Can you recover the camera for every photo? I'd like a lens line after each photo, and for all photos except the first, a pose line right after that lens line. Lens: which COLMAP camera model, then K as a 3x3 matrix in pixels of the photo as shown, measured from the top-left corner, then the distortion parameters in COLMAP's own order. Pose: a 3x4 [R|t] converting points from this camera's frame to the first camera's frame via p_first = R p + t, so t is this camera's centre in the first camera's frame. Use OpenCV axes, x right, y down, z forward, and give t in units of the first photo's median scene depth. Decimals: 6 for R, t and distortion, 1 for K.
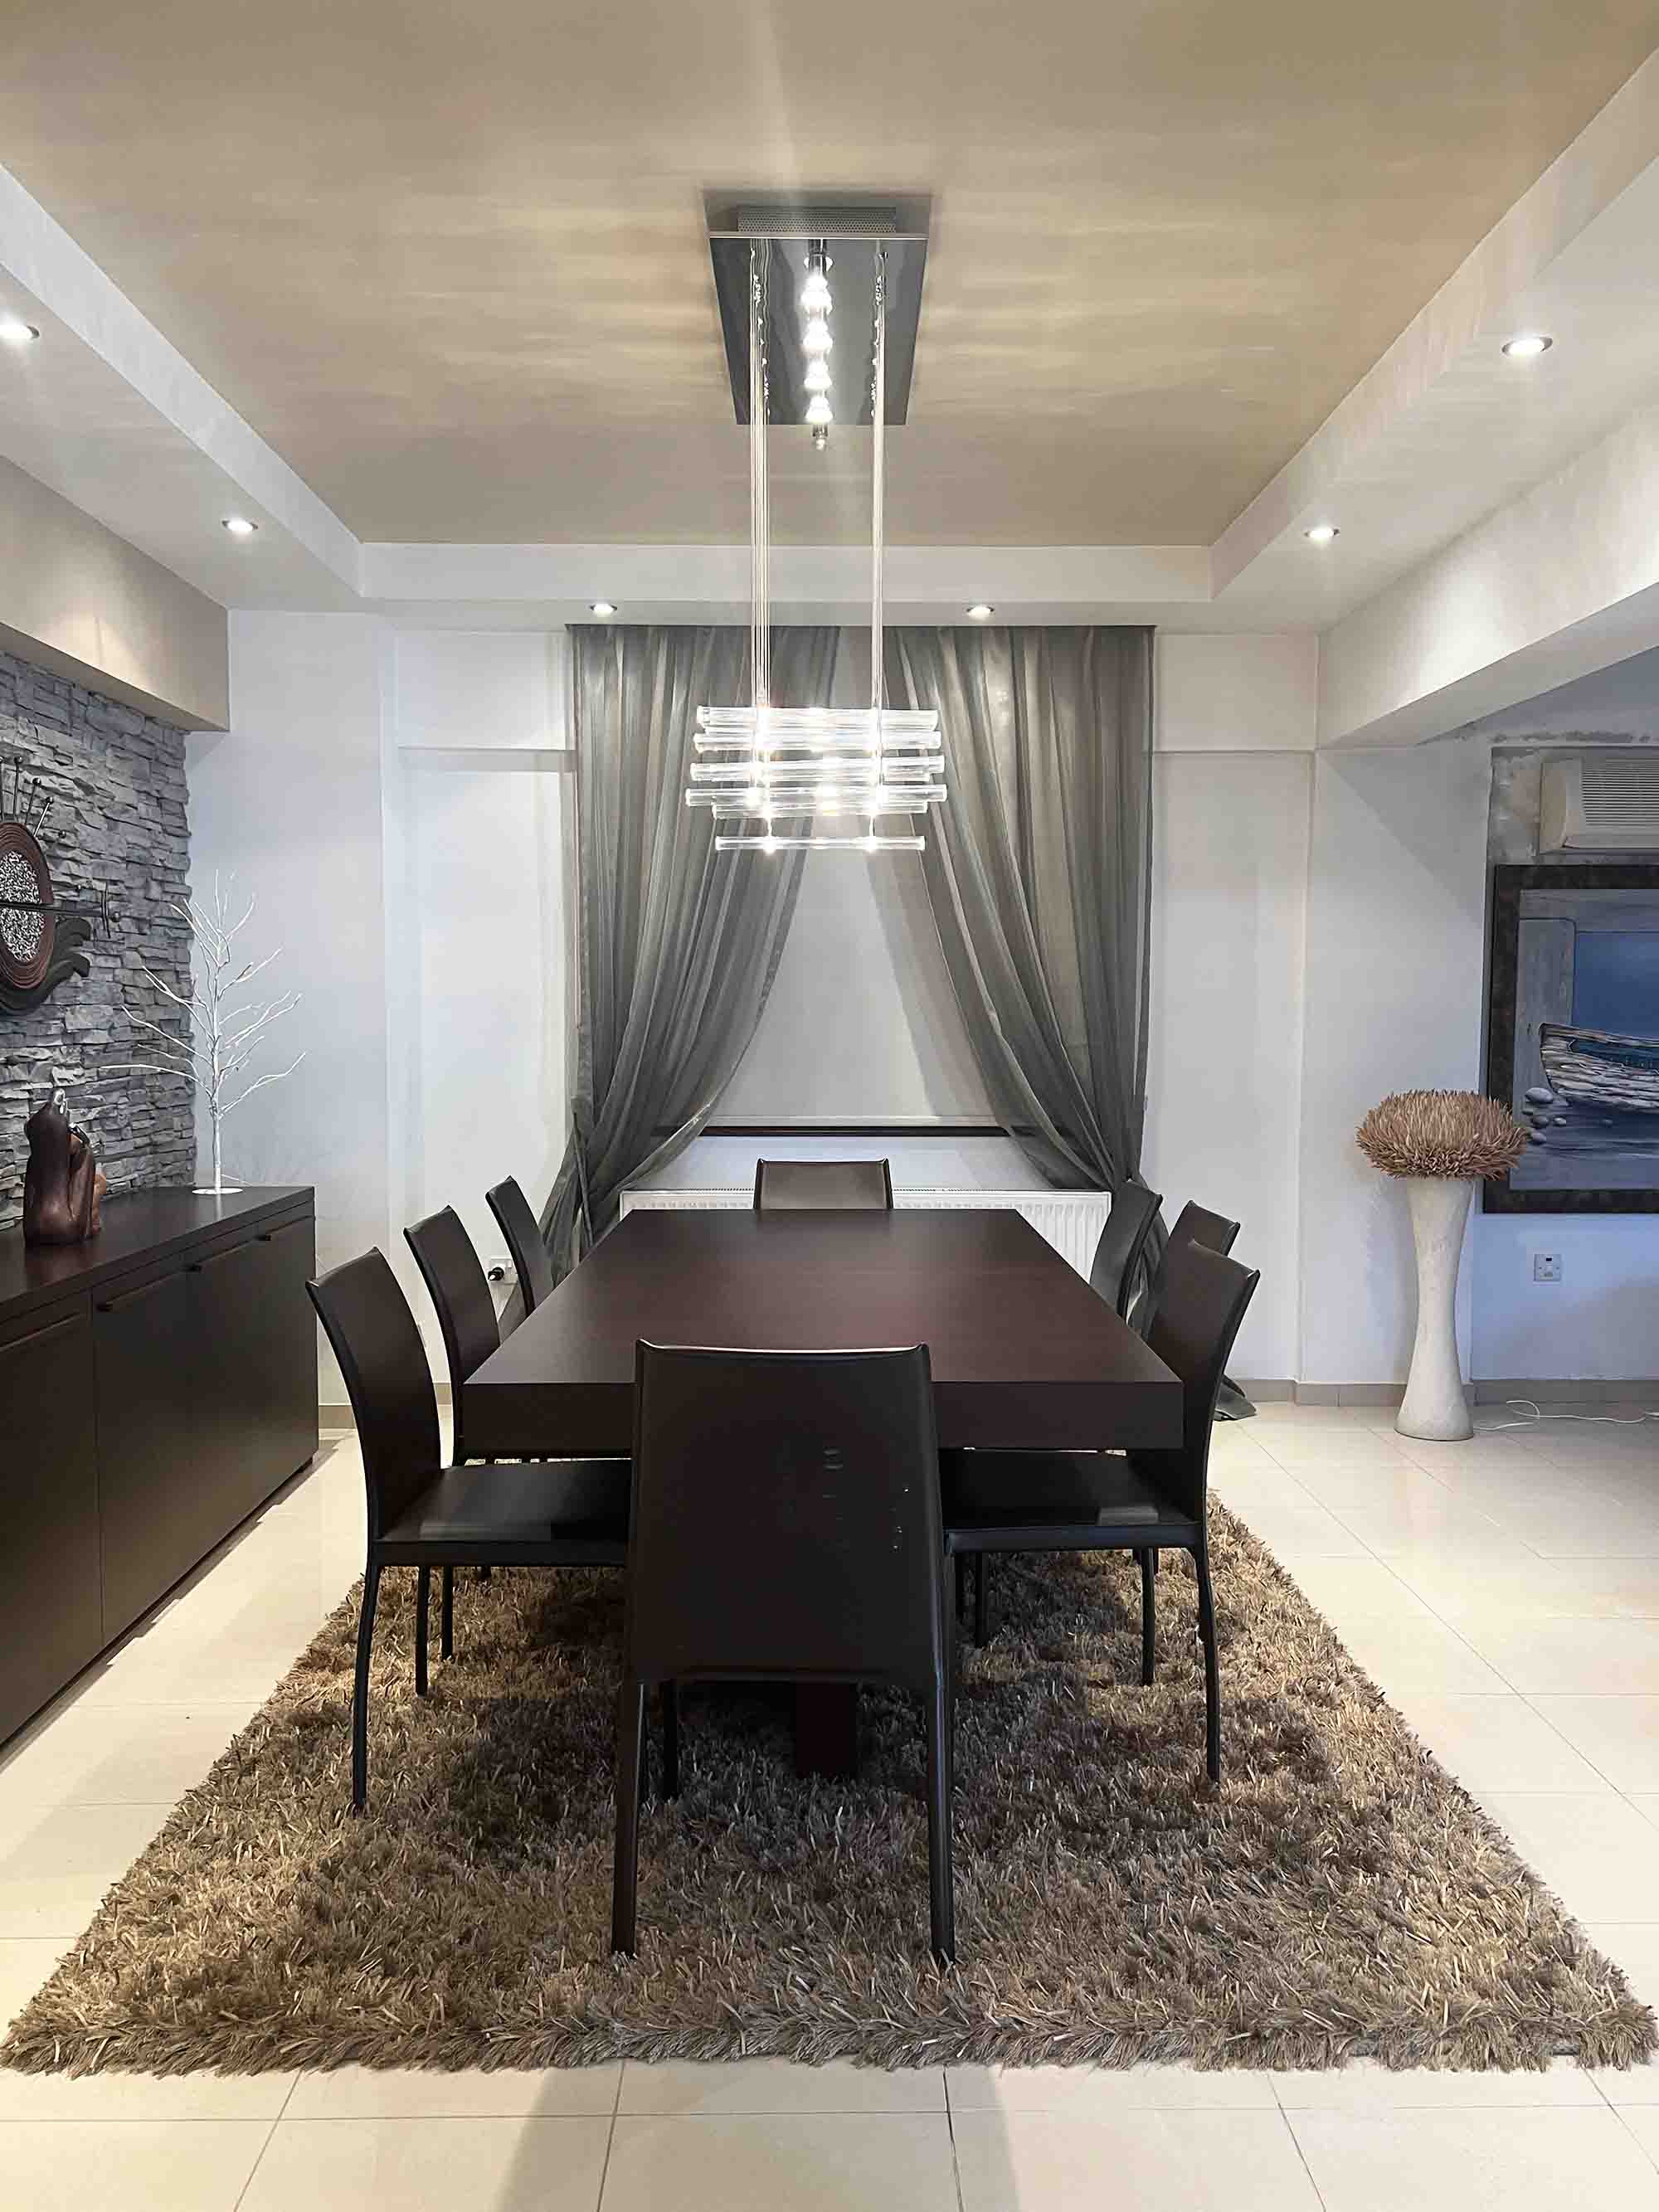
lens RADIAL K [[1701.1, 0, 839.2], [0, 1701.1, 1113.9], [0, 0, 1]] dist [0.044541, -0.001812]
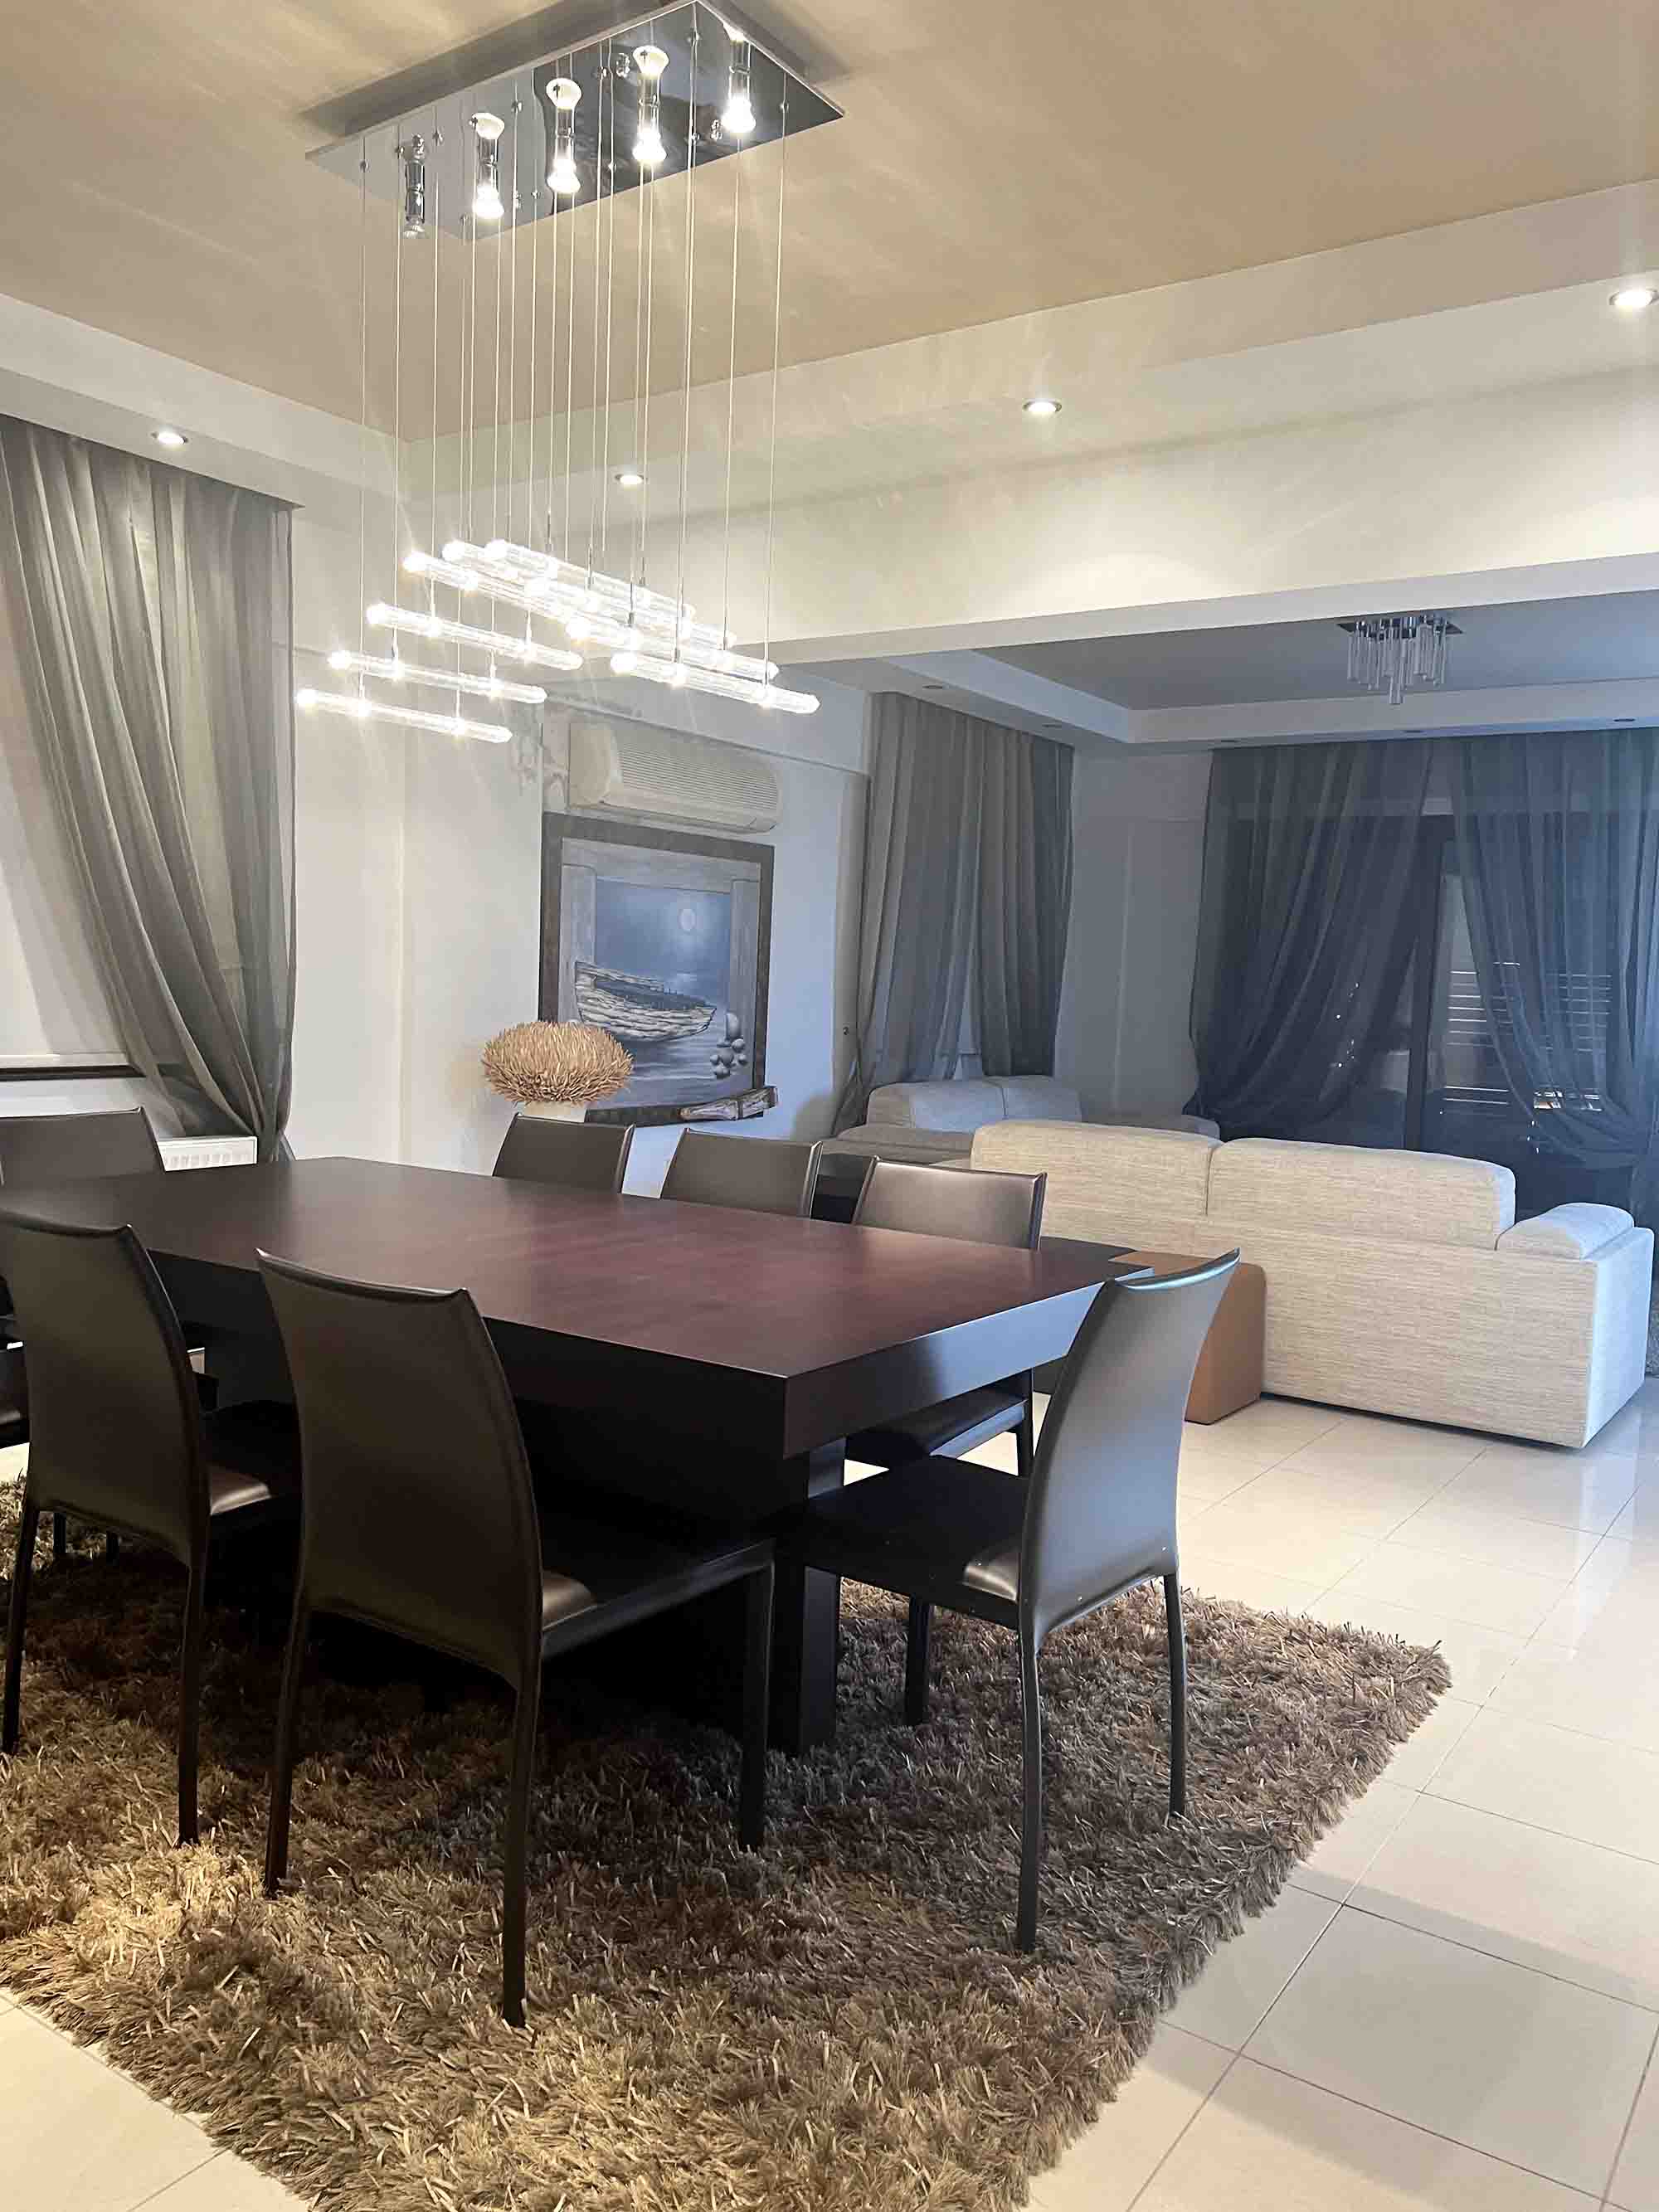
lens RADIAL K [[1701.1, 0, 838.2], [0, 1701.1, 1107.3], [0, 0, 1]] dist [0.044541, -0.001812]
pose [[0.567330, -0.042254, 0.822406, -0.399350], [0.017890, 0.999079, 0.038990, 0.001302], [-0.823296, -0.007407, 0.567564, 0.241951]]
